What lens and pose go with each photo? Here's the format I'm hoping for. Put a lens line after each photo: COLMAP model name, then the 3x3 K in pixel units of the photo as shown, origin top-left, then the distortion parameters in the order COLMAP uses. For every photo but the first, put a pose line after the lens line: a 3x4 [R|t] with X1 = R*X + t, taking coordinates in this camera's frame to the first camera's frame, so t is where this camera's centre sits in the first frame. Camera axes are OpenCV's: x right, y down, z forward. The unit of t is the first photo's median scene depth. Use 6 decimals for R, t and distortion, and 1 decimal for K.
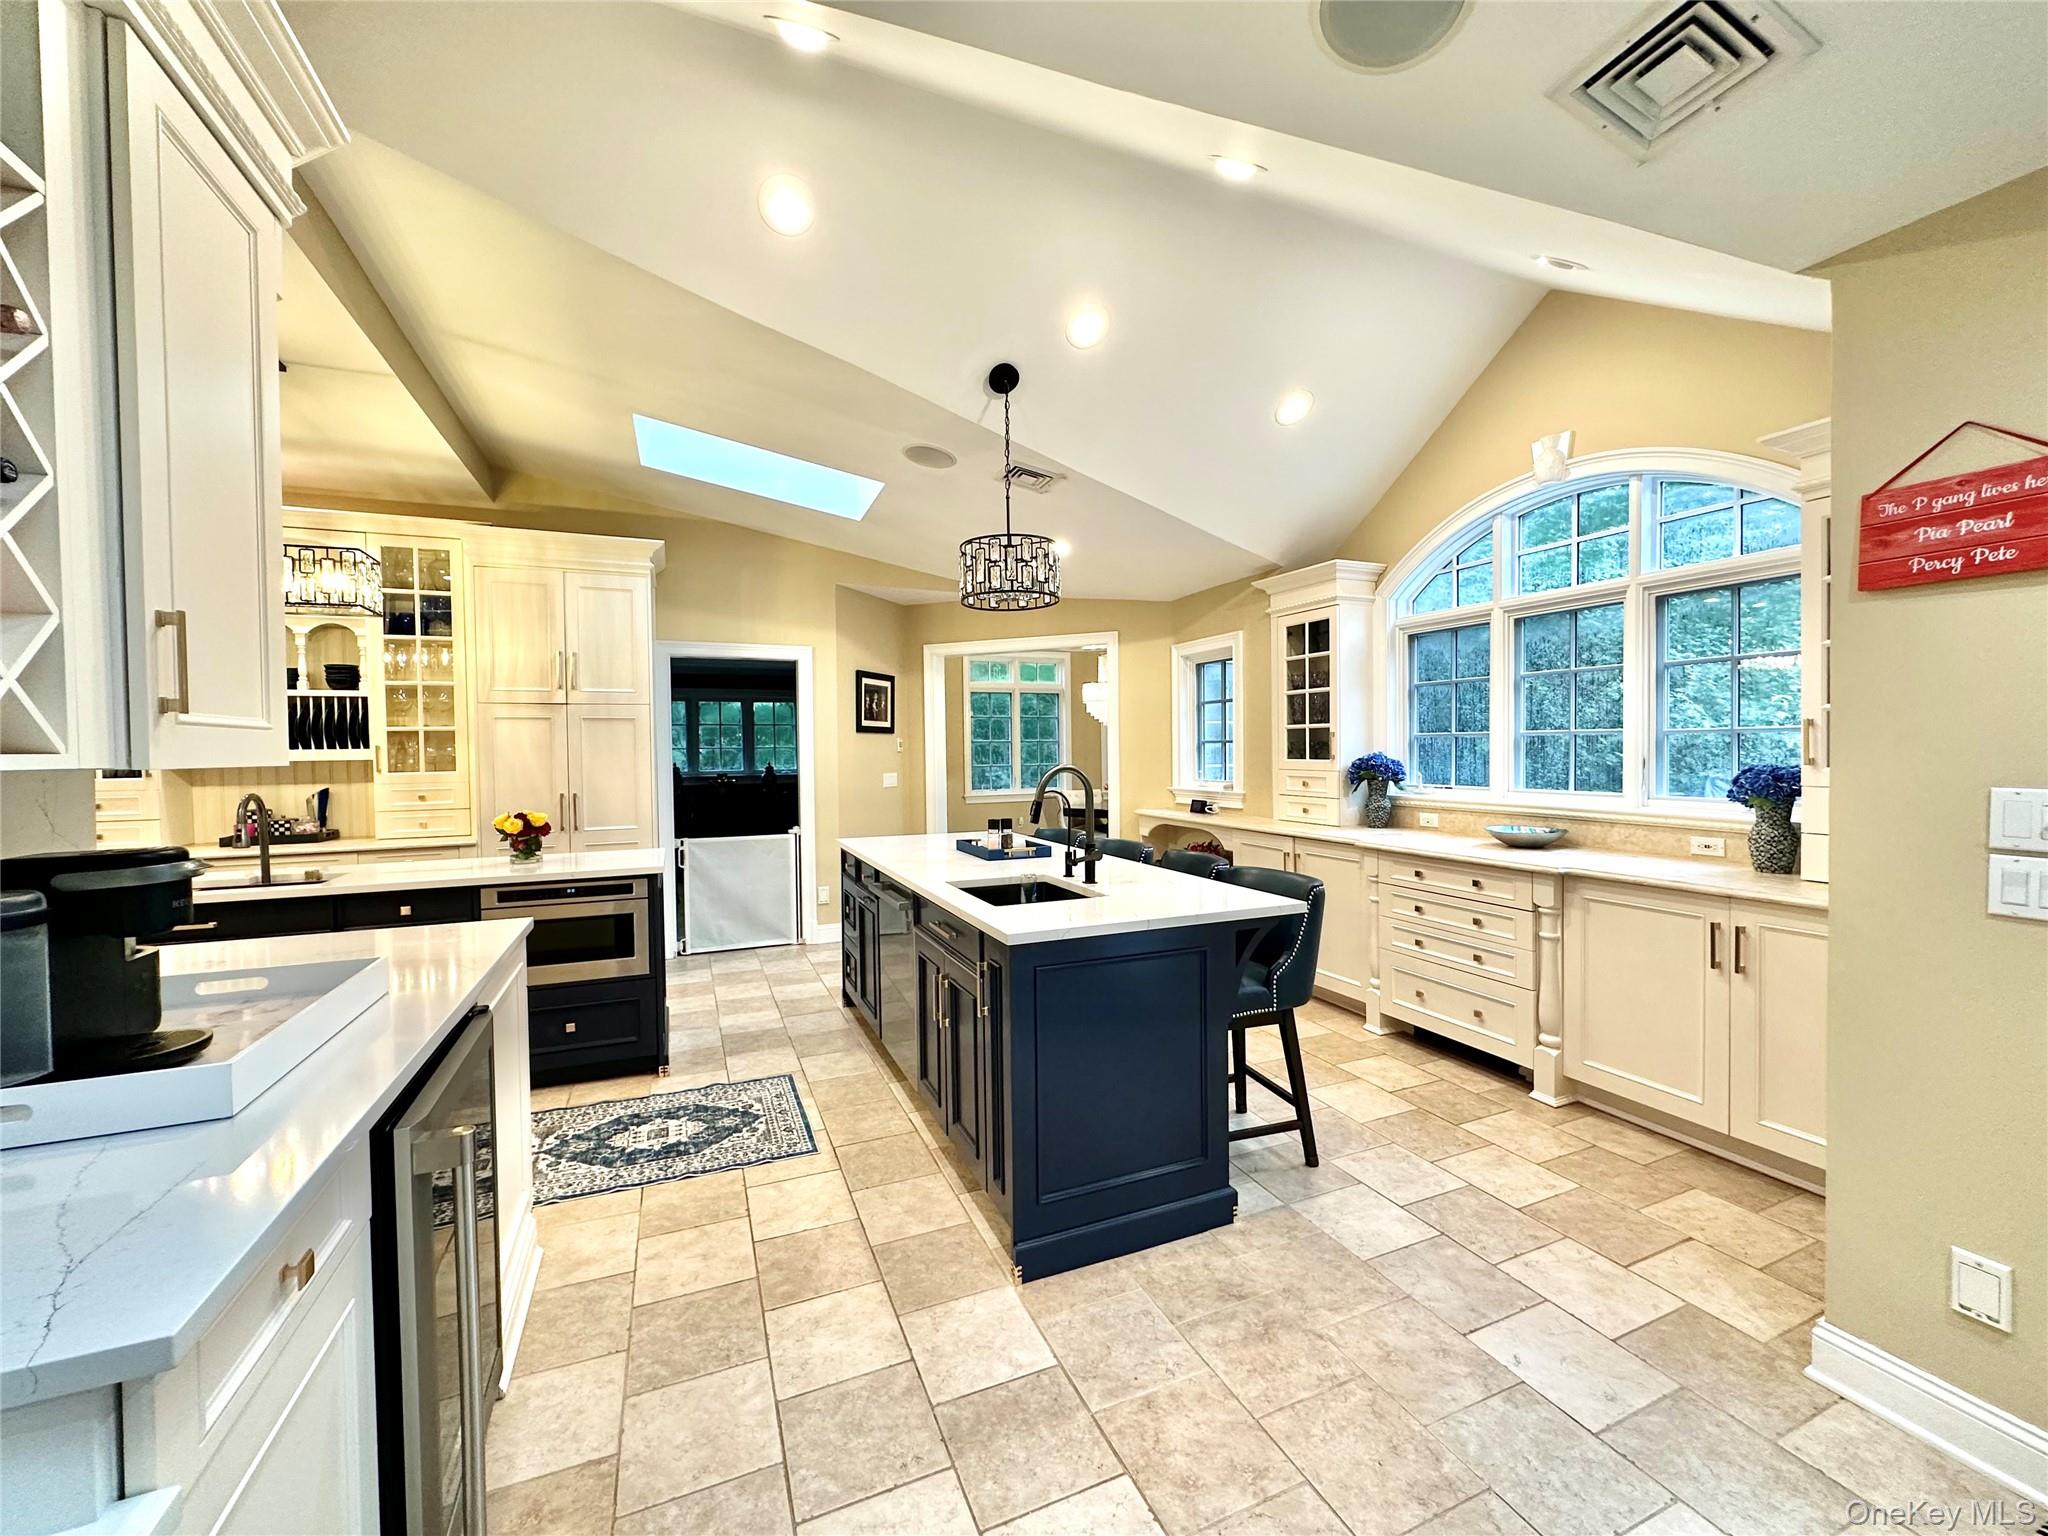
lens RADIAL K [[816.9, 0, 1019.2], [0, 816.9, 765.8], [0, 0, 1]] dist [-0.002114, -0.000077]
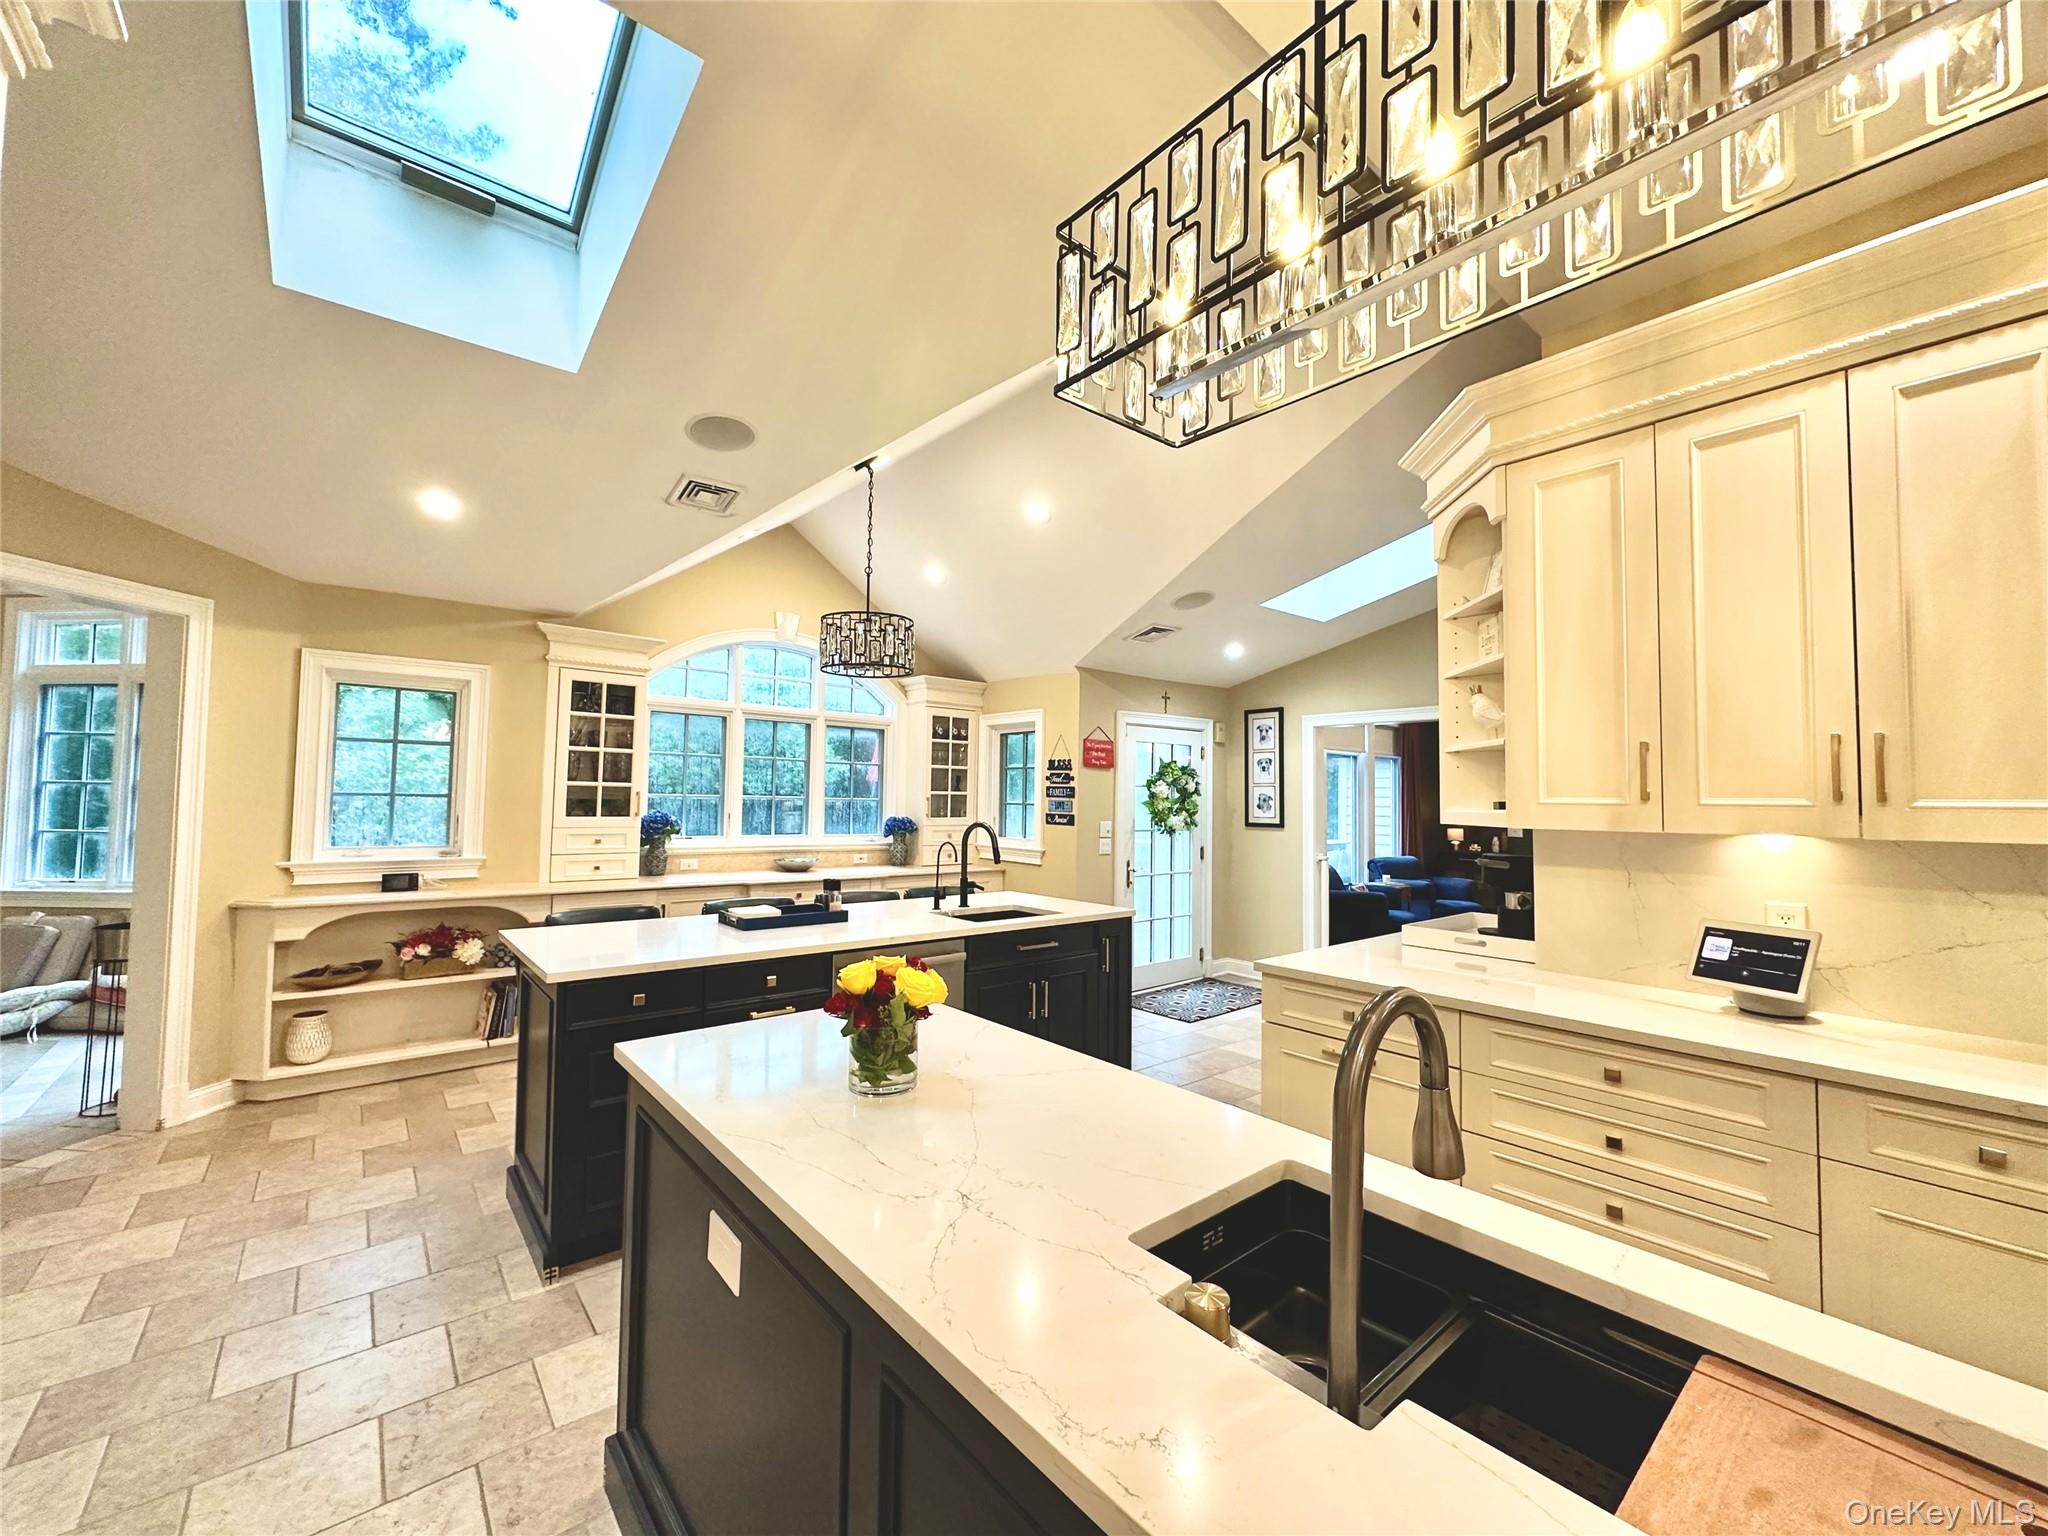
lens RADIAL K [[816.9, 0, 1026.3], [0, 816.9, 769.2], [0, 0, 1]] dist [-0.002114, -0.000077]
pose [[-0.299839, 0.046410, 0.952860, -0.801560], [0.009907, 0.998914, -0.045536, -0.016389], [-0.953938, -0.004214, -0.299974, 0.826489]]
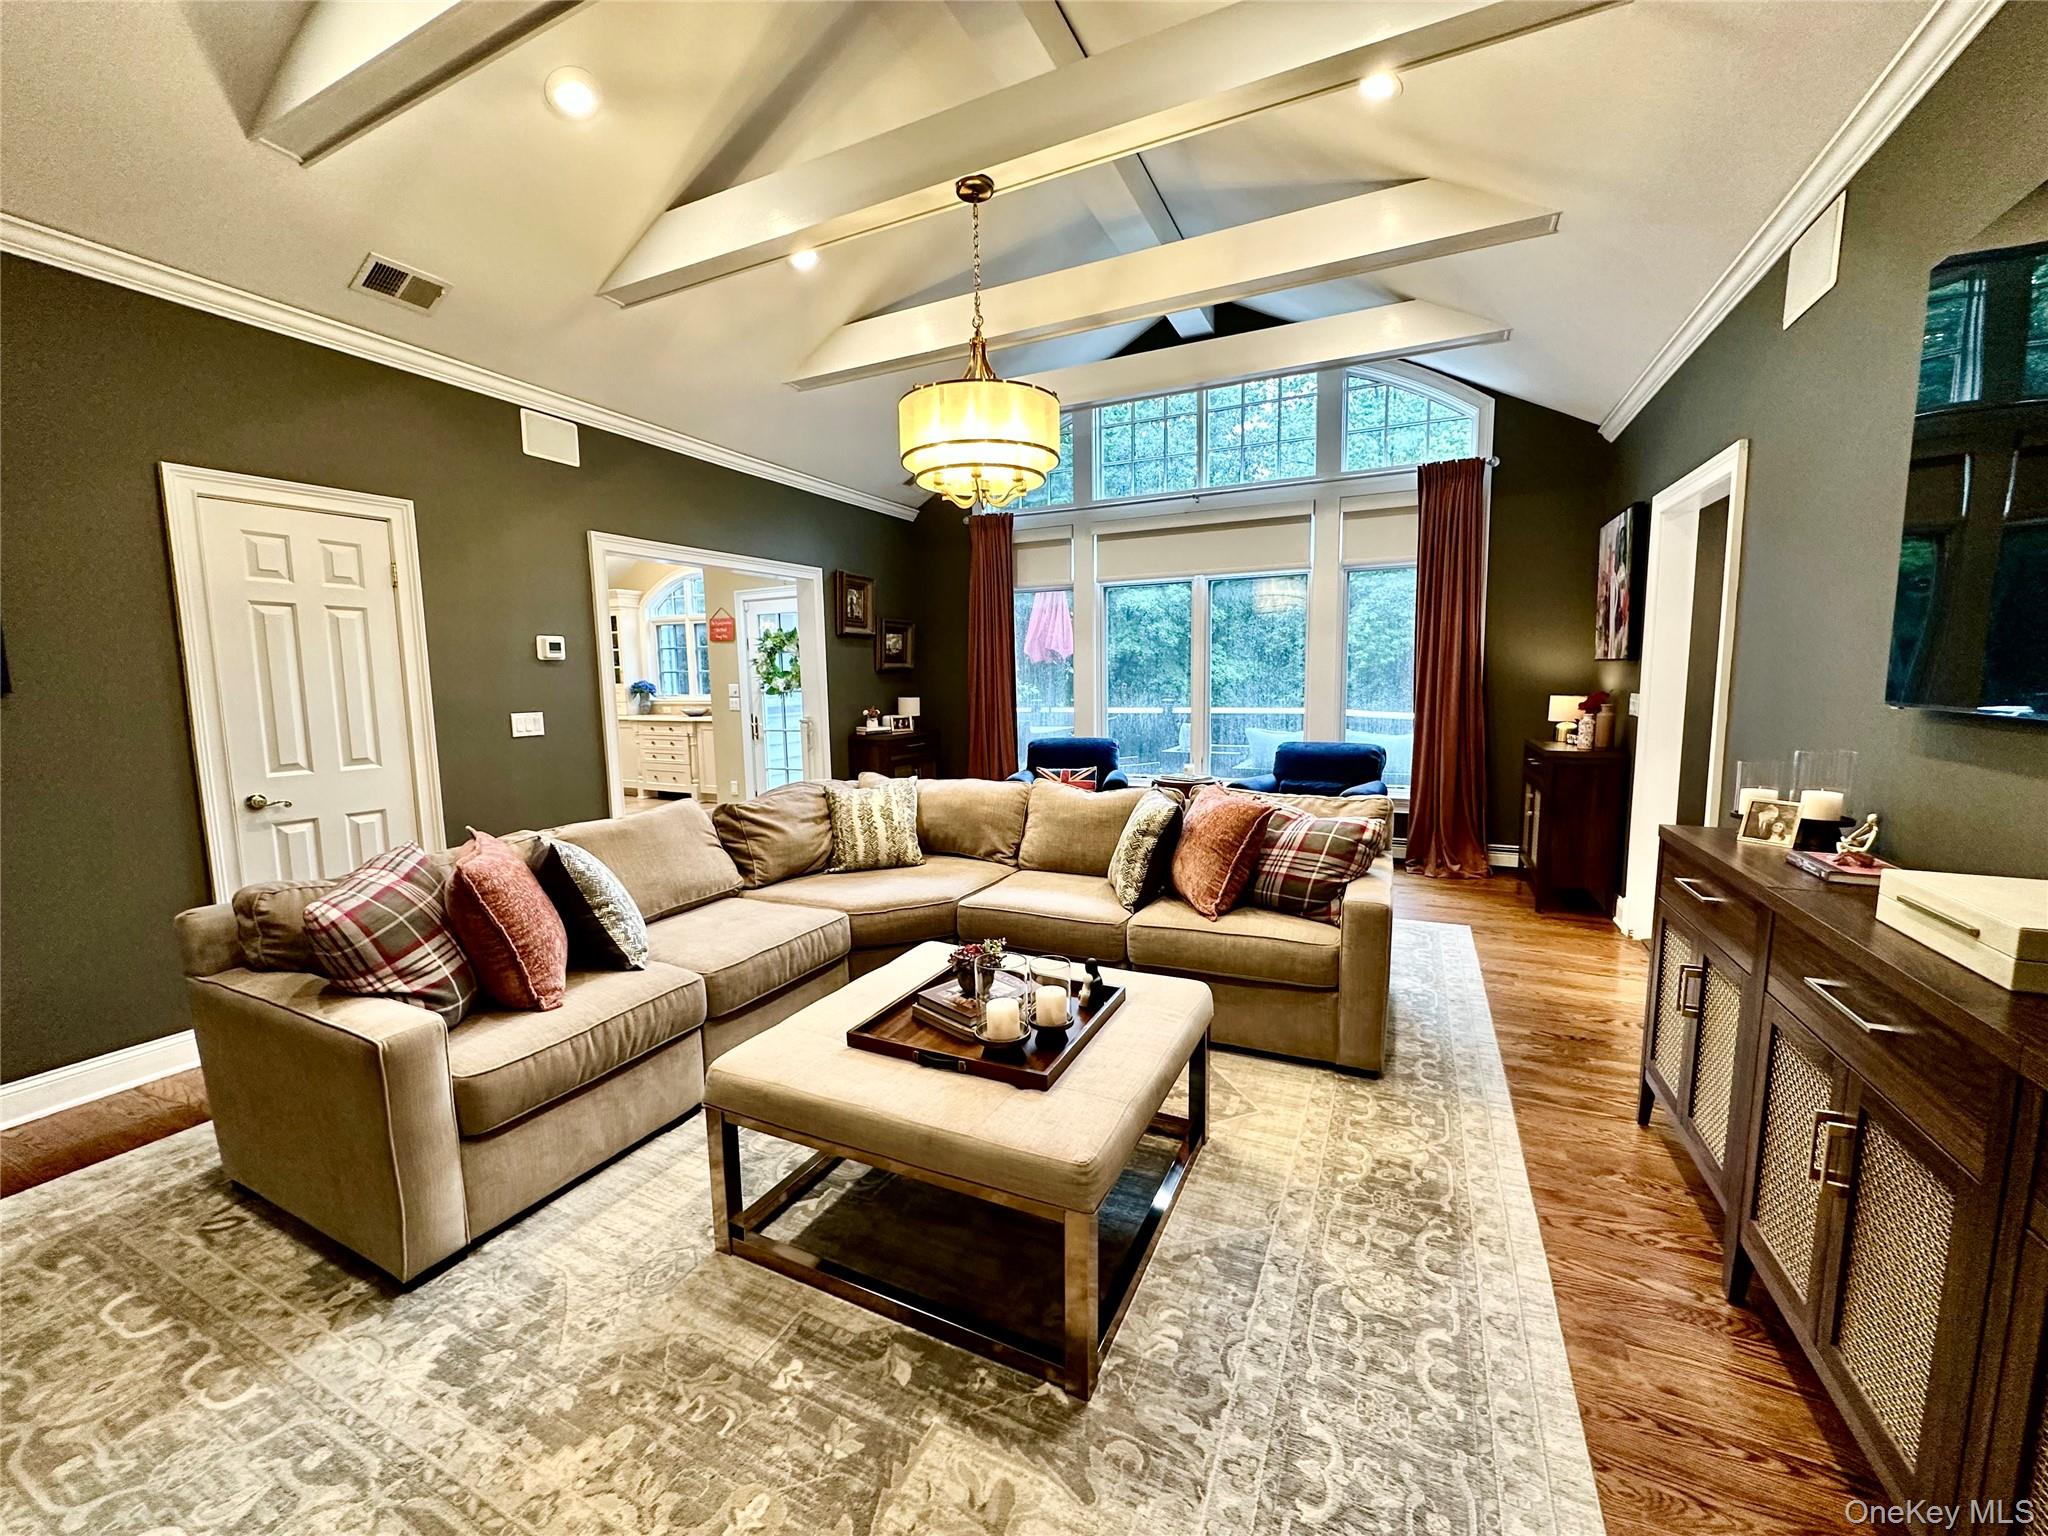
lens RADIAL K [[816.9, 0, 1019.4], [0, 816.9, 766.2], [0, 0, 1]] dist [-0.002114, -0.000077]
pose [[0.747812, -0.073235, 0.659858, -0.251984], [0.019722, 0.995909, 0.088182, 0.038673], [-0.663617, -0.052930, 0.746198, -1.249897]]
